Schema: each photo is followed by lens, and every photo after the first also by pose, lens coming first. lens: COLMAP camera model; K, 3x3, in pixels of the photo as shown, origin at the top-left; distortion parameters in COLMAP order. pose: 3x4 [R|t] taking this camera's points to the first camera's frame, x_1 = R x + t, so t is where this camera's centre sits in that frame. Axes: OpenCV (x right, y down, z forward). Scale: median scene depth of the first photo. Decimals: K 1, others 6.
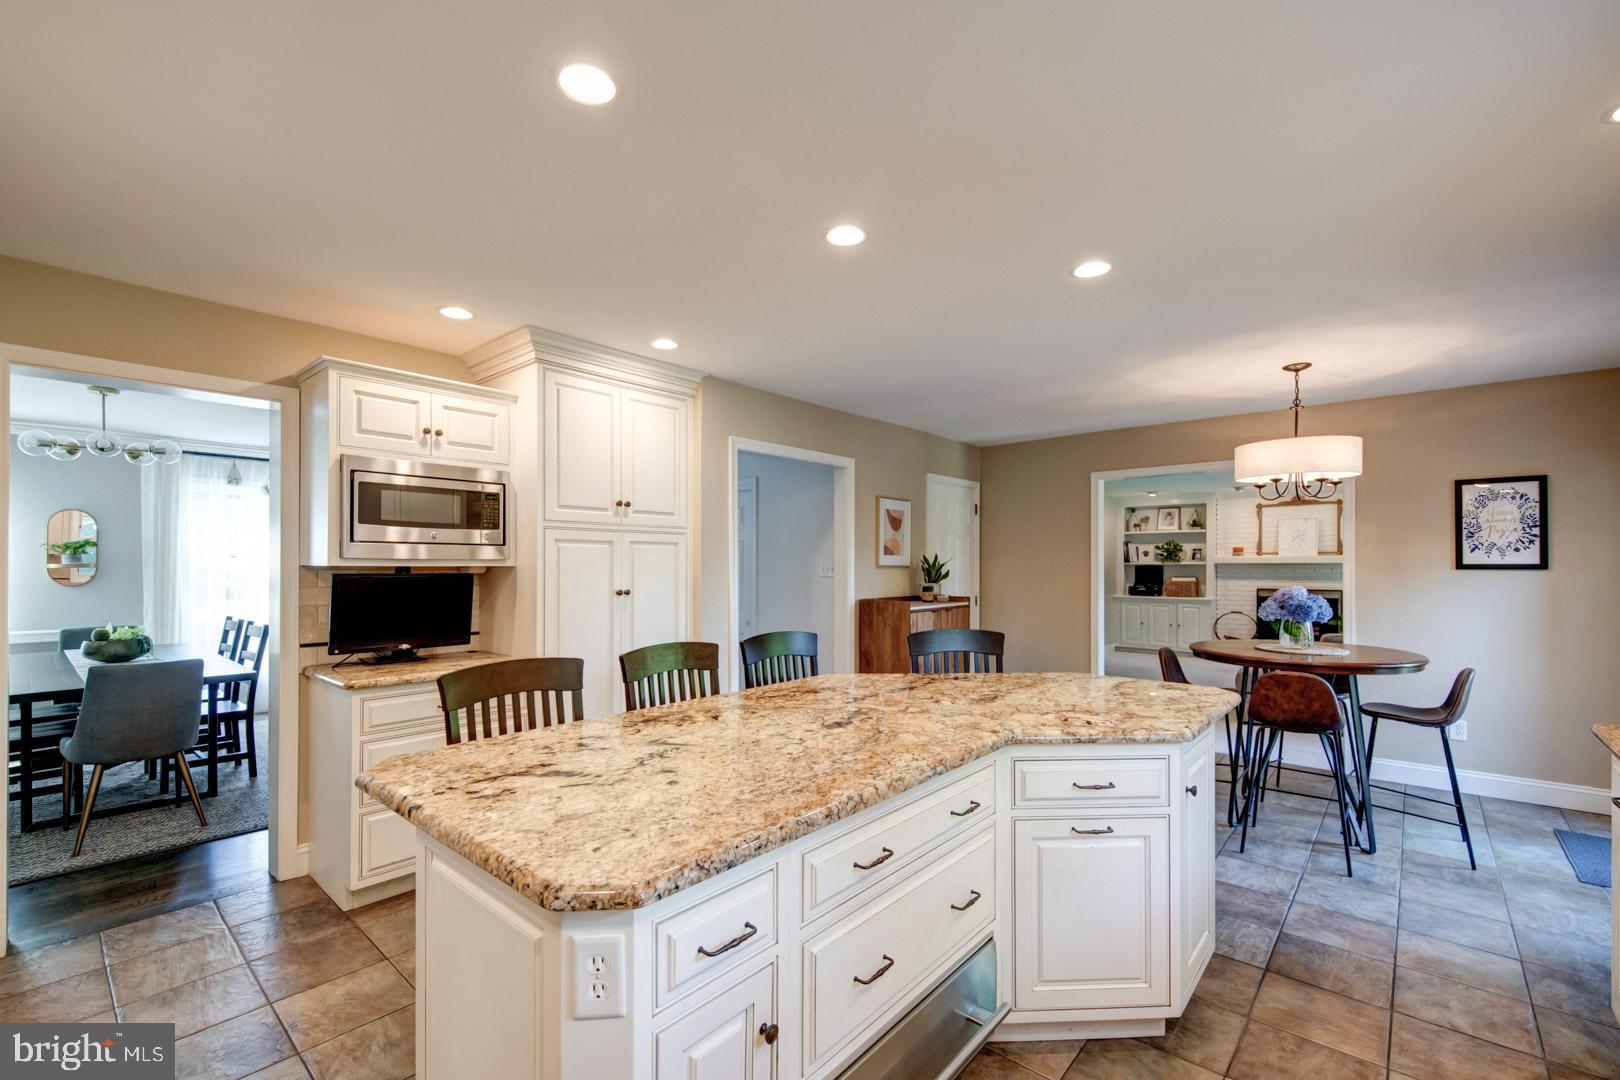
lens RADIAL K [[690.3, 0, 809.6], [0, 690.3, 562.2], [0, 0, 1]] dist [0.007508, -0.000169]
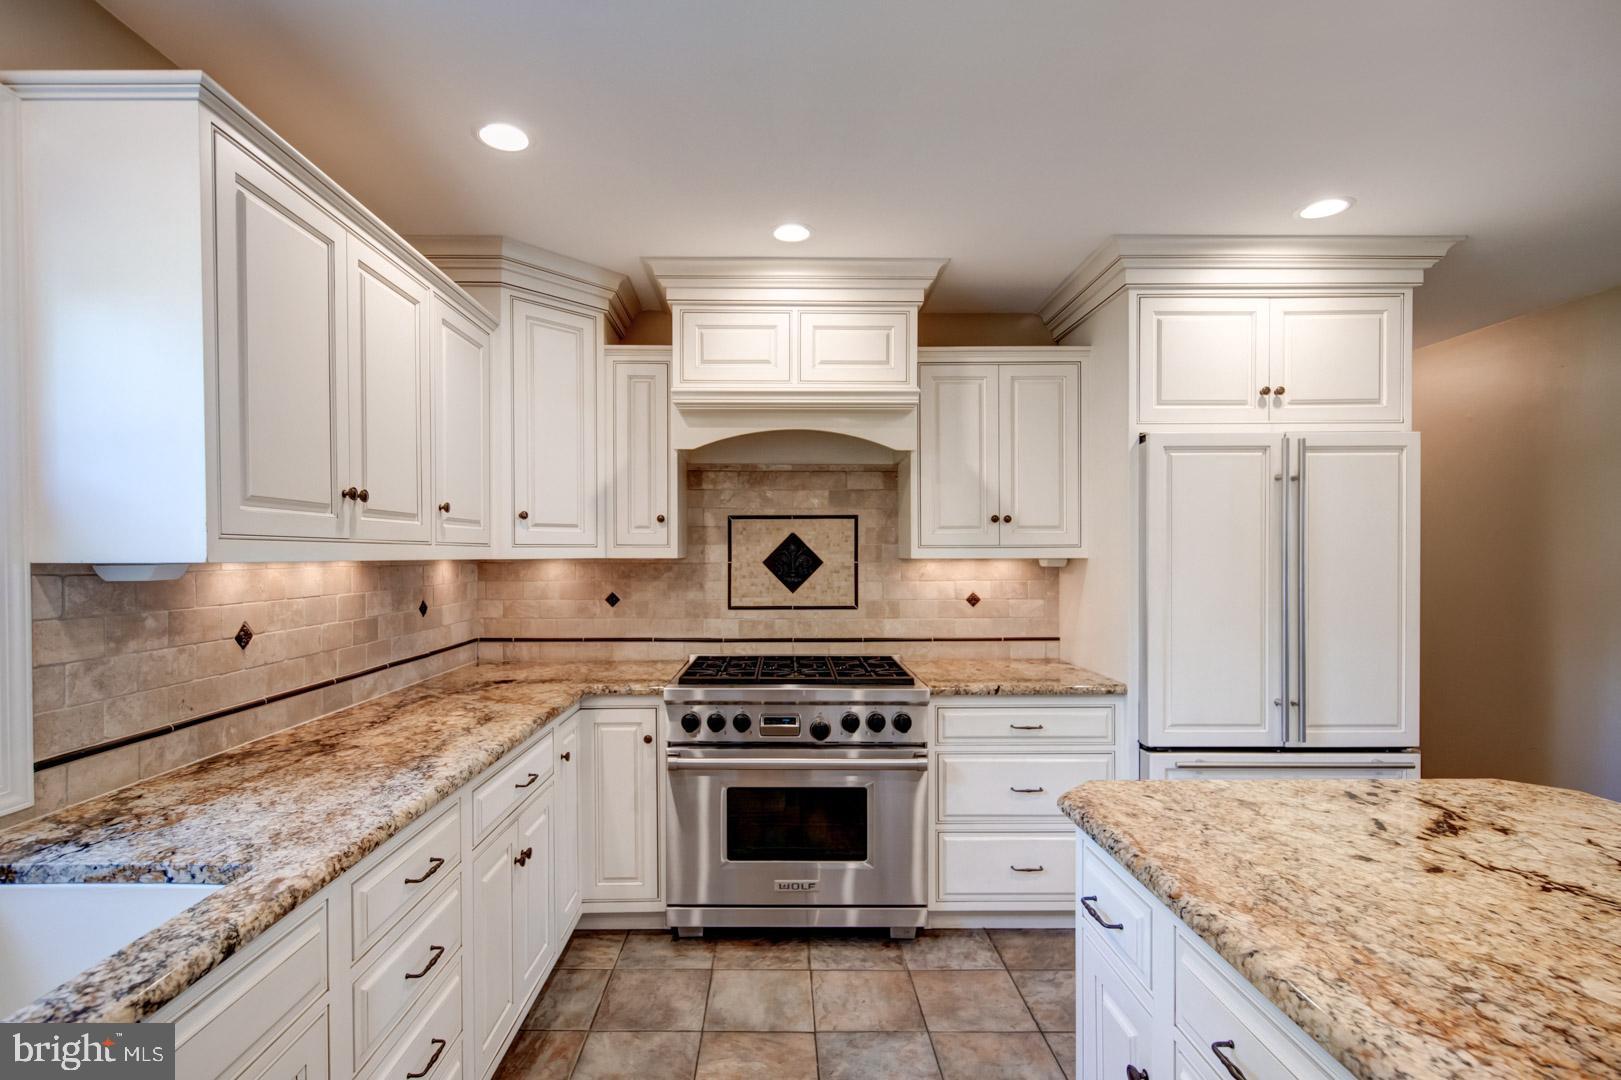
lens RADIAL K [[763.8, 0, 783.0], [0, 763.8, 566.1], [0, 0, 1]] dist [0.002996, -0.000337]
pose [[-0.750998, 0.009172, -0.660240, 0.265666], [0.001911, 0.999930, 0.011717, 0.001442], [0.660301, 0.007538, -0.750963, 0.407794]]
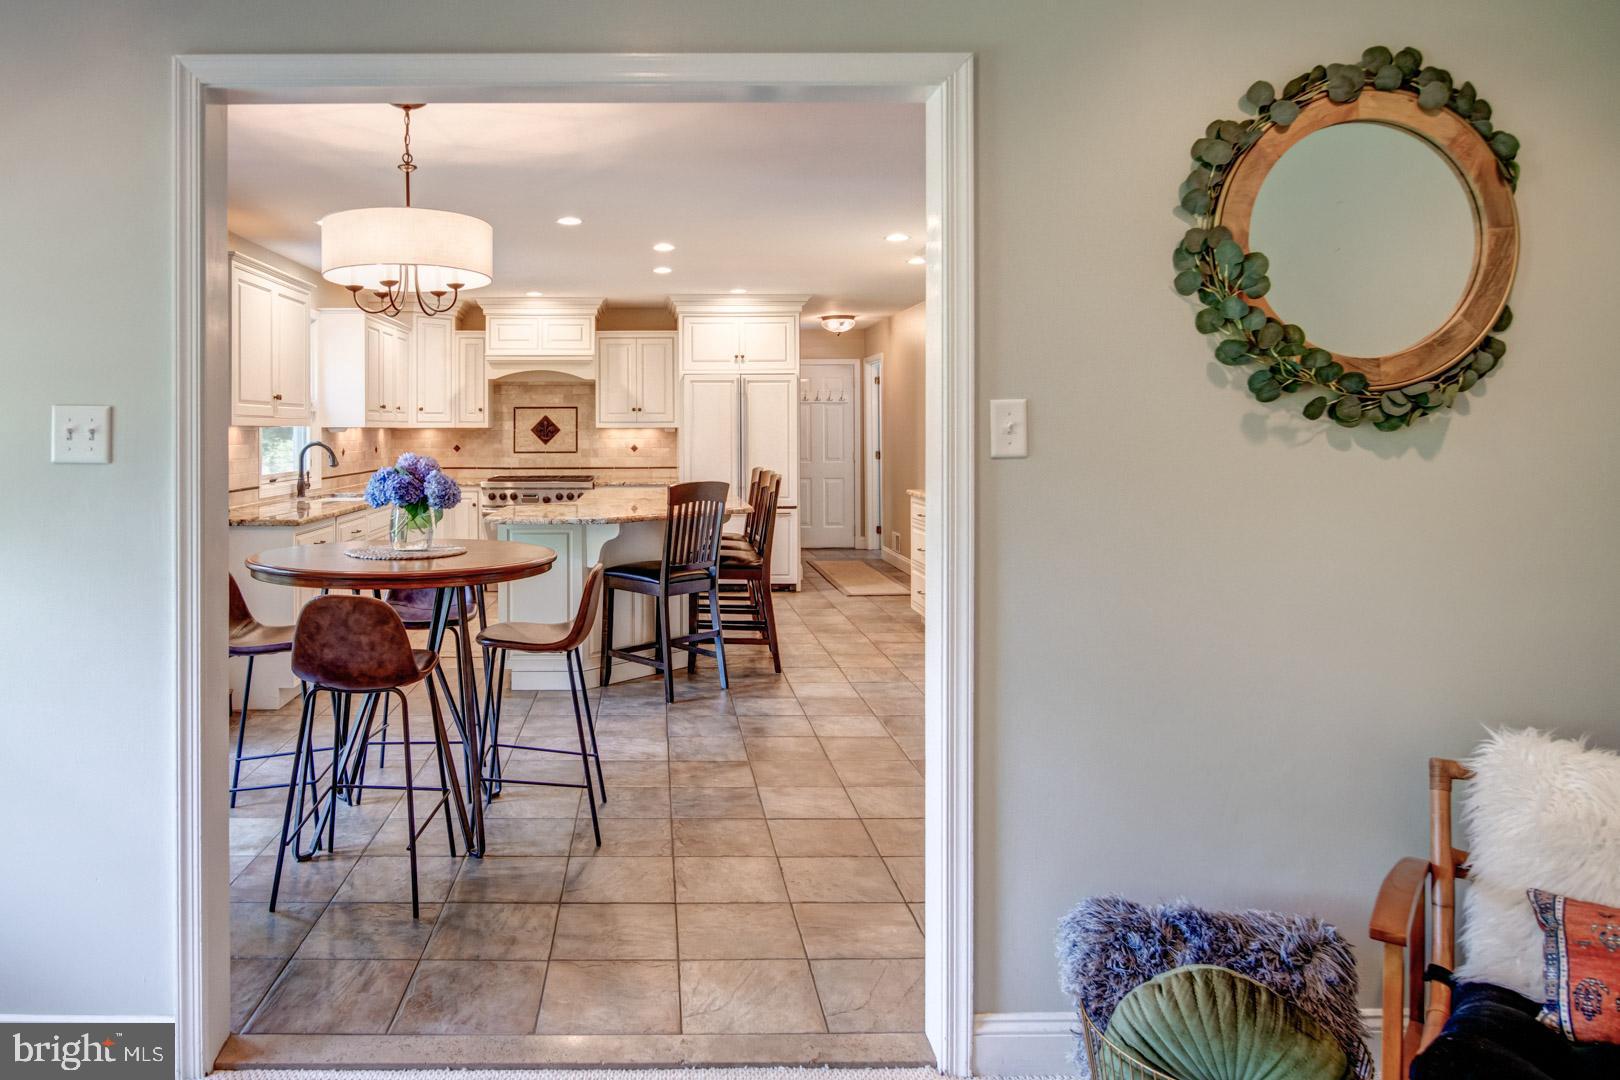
lens RADIAL K [[1066.5, 0, 653.2], [0, 1066.5, 428.2], [0, 0, 1]] dist [-0.000980, 0.000073]
pose [[-0.754739, -0.001488, -0.656024, 1.030494], [0.001851, 0.999989, -0.004398, 0.013357], [0.656023, -0.004533, -0.754727, 1.652244]]
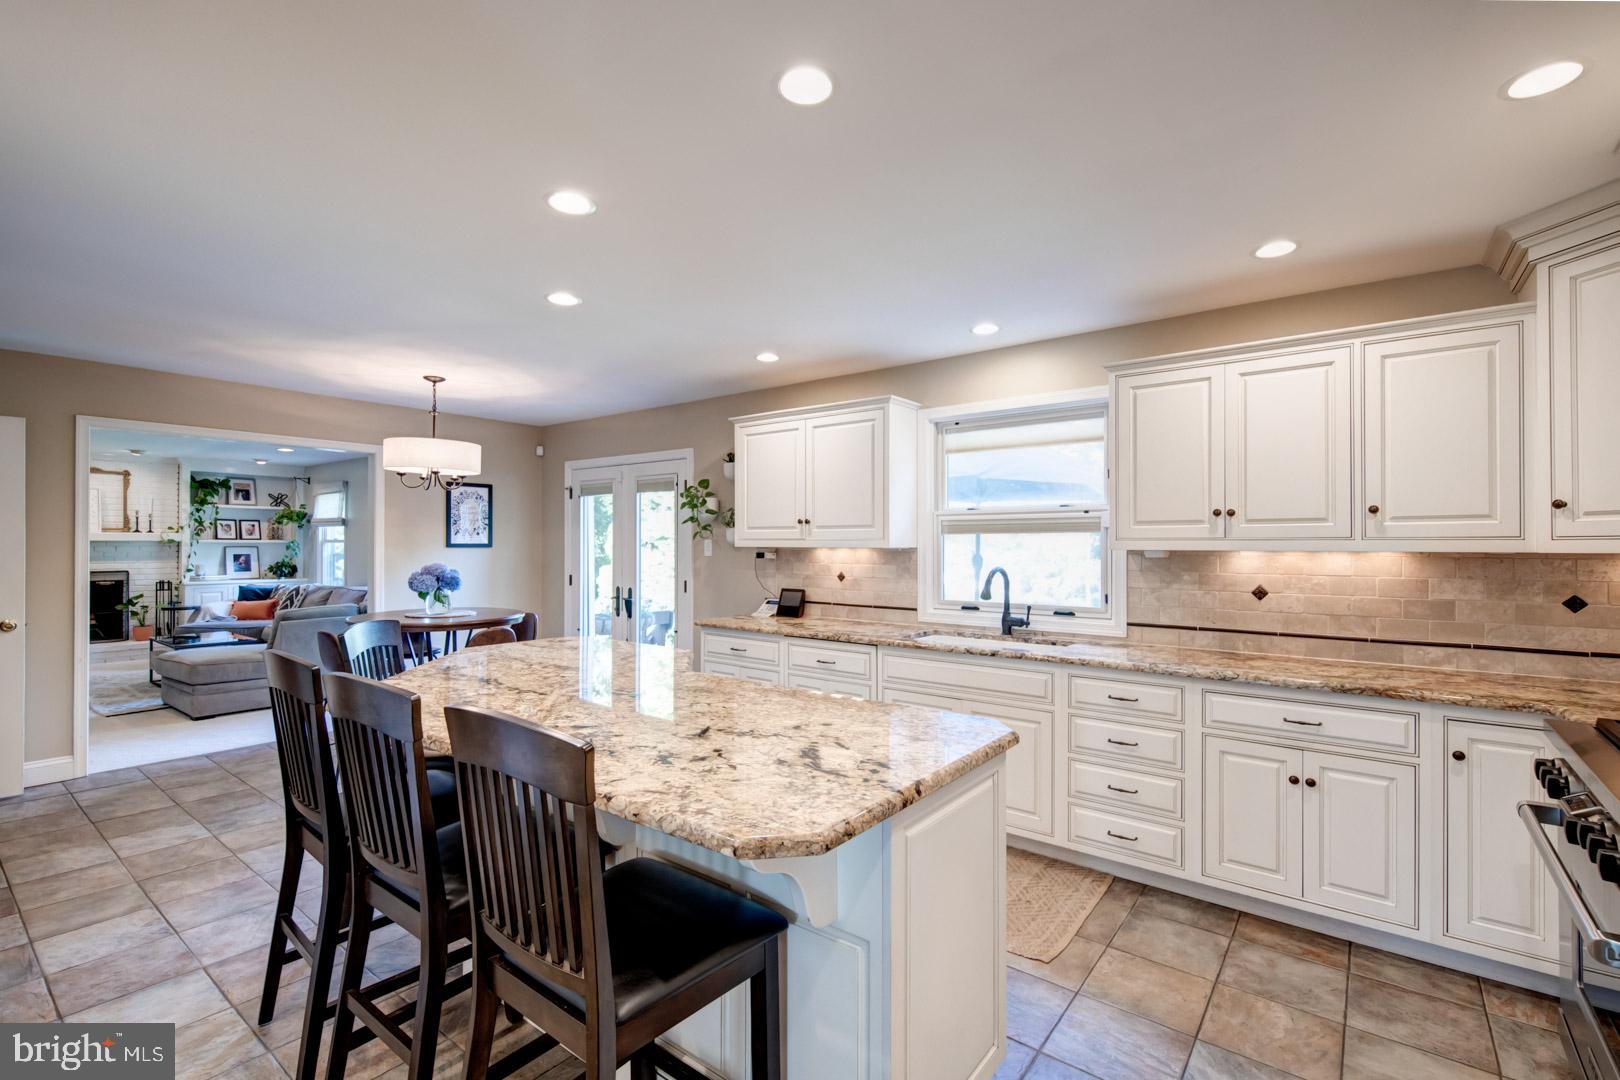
lens RADIAL K [[715.2, 0, 802.9], [0, 715.2, 545.1], [0, 0, 1]] dist [0.002514, 0.000130]
pose [[-0.052726, -0.001903, 0.998607, -0.499331], [-0.006393, 0.999978, 0.001568, -0.000637], [-0.998589, -0.006302, -0.052737, 0.378516]]
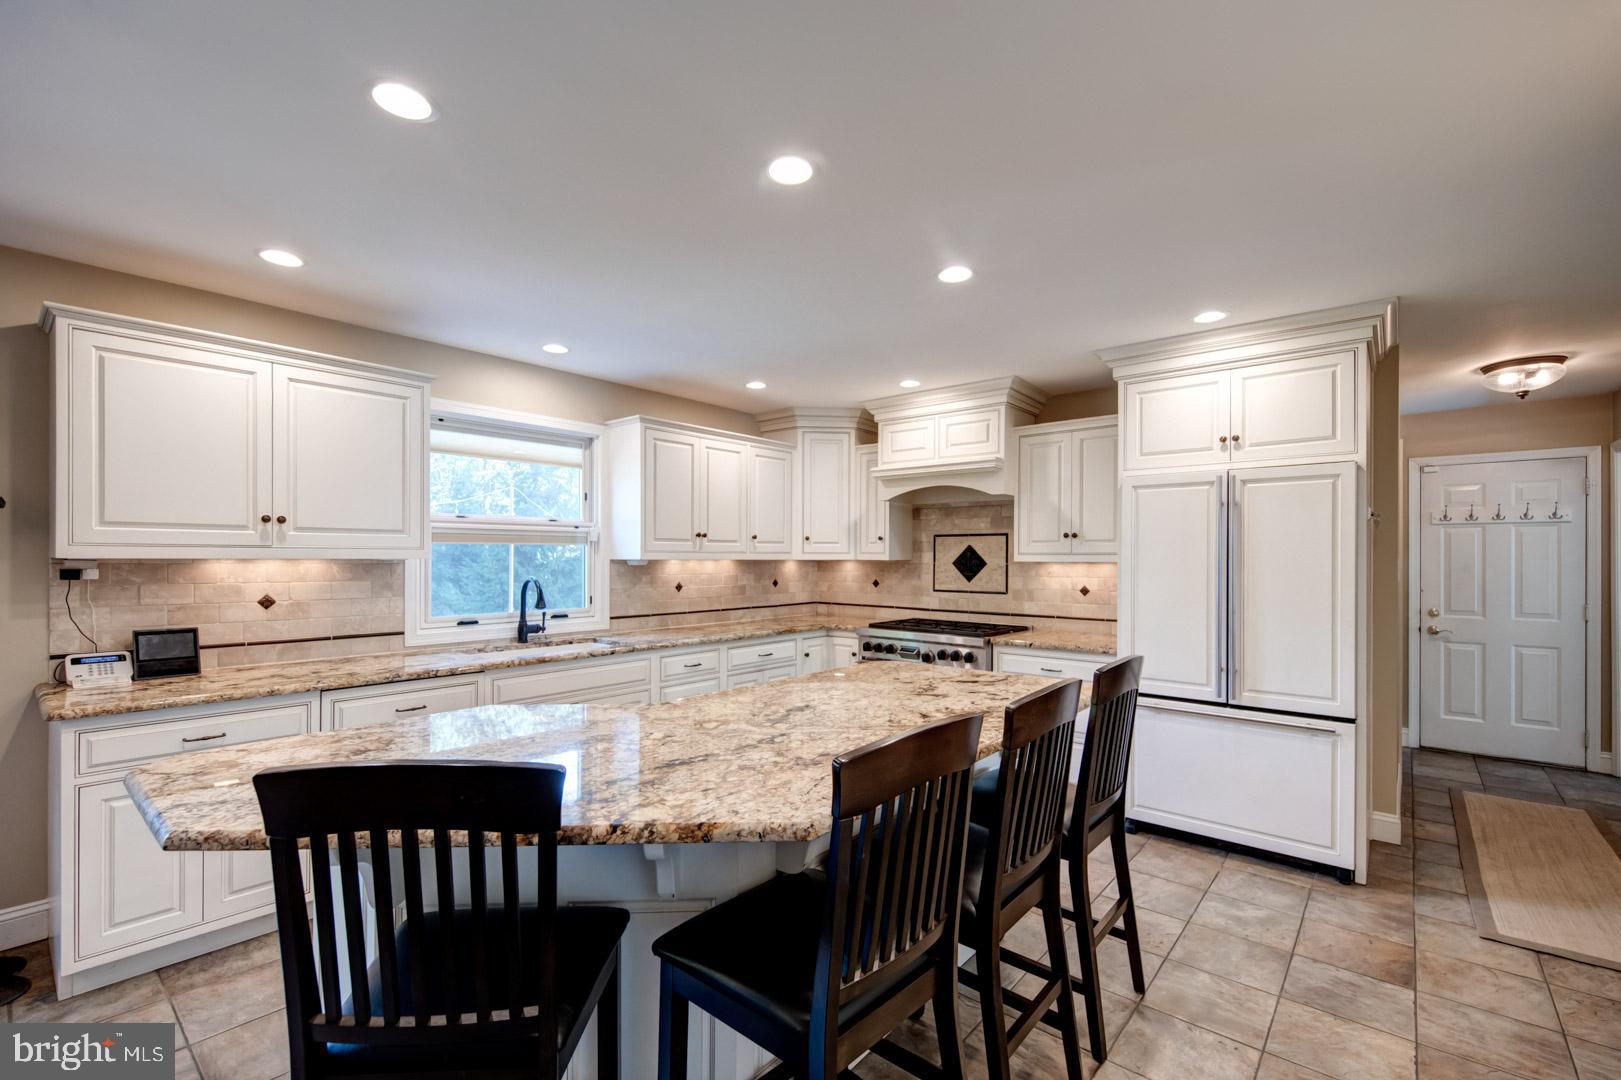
lens RADIAL K [[701.3, 0, 804.3], [0, 701.3, 556.8], [0, 0, 1]] dist [0.006448, -0.000191]
pose [[-0.999955, -0.006400, -0.006967, 0.019470], [-0.006380, 0.999976, -0.002872, 0.000915], [0.006985, -0.002827, -0.999972, 0.973939]]
